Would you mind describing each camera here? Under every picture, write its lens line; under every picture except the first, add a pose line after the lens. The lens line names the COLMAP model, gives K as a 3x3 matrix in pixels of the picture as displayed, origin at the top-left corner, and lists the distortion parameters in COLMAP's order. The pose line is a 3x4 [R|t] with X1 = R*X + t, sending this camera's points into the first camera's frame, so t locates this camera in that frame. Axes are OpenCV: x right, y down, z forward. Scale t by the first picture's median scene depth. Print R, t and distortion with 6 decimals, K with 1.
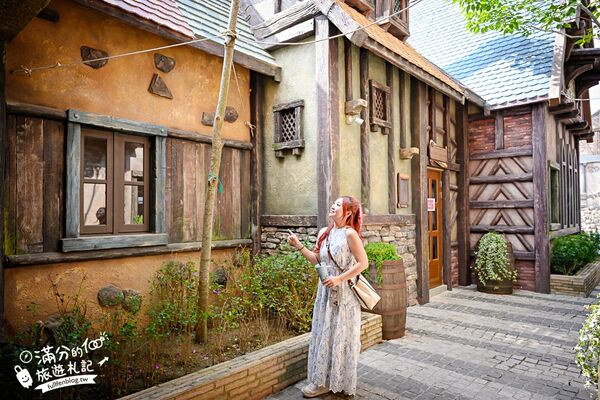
lens RADIAL K [[396.1, 0, 300.0], [0, 396.1, 200.0], [0, 0, 1]] dist [-0.002539, -0.000751]
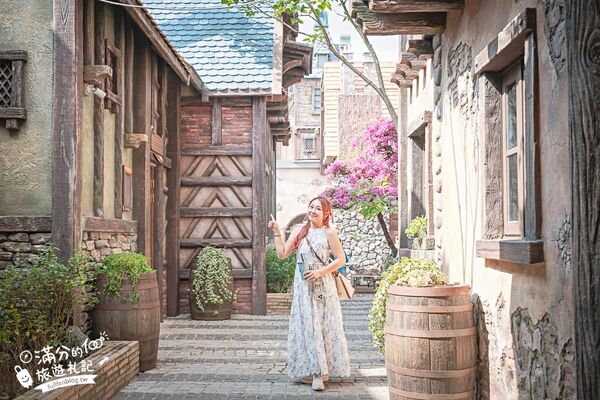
lens RADIAL K [[633.2, 0, 300.0], [0, 633.2, 200.0], [0, 0, 1]] dist [0.005180, -0.003432]
pose [[0.757297, 0.037196, 0.652010, -0.223053], [-0.024683, 0.999294, -0.028339, 0.018859], [-0.652604, 0.005367, 0.757680, -0.106881]]
